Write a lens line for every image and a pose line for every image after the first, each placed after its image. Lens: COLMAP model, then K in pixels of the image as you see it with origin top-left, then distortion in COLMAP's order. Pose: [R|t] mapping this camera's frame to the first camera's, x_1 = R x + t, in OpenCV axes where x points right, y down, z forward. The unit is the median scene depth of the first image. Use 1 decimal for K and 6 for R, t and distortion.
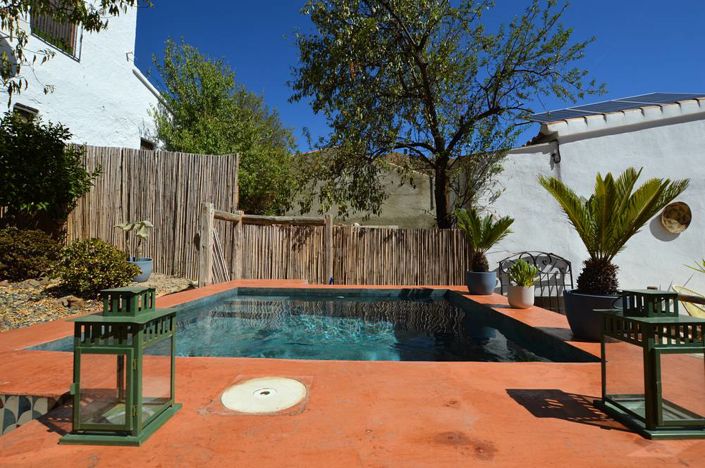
lens RADIAL K [[321.9, 0, 352.5], [0, 321.9, 234.0], [0, 0, 1]] dist [-0.030389, 0.000487]
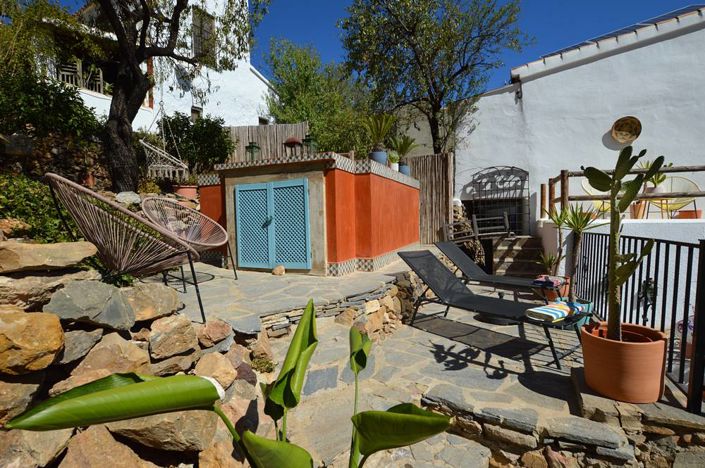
lens RADIAL K [[346.1, 0, 352.5], [0, 346.1, 234.0], [0, 0, 1]] dist [-0.026509, 0.000861]
pose [[0.937242, -0.011487, -0.348491, 0.477848], [0.046506, 0.994646, 0.092288, 0.177317], [0.345565, -0.102703, 0.932758, -0.647656]]
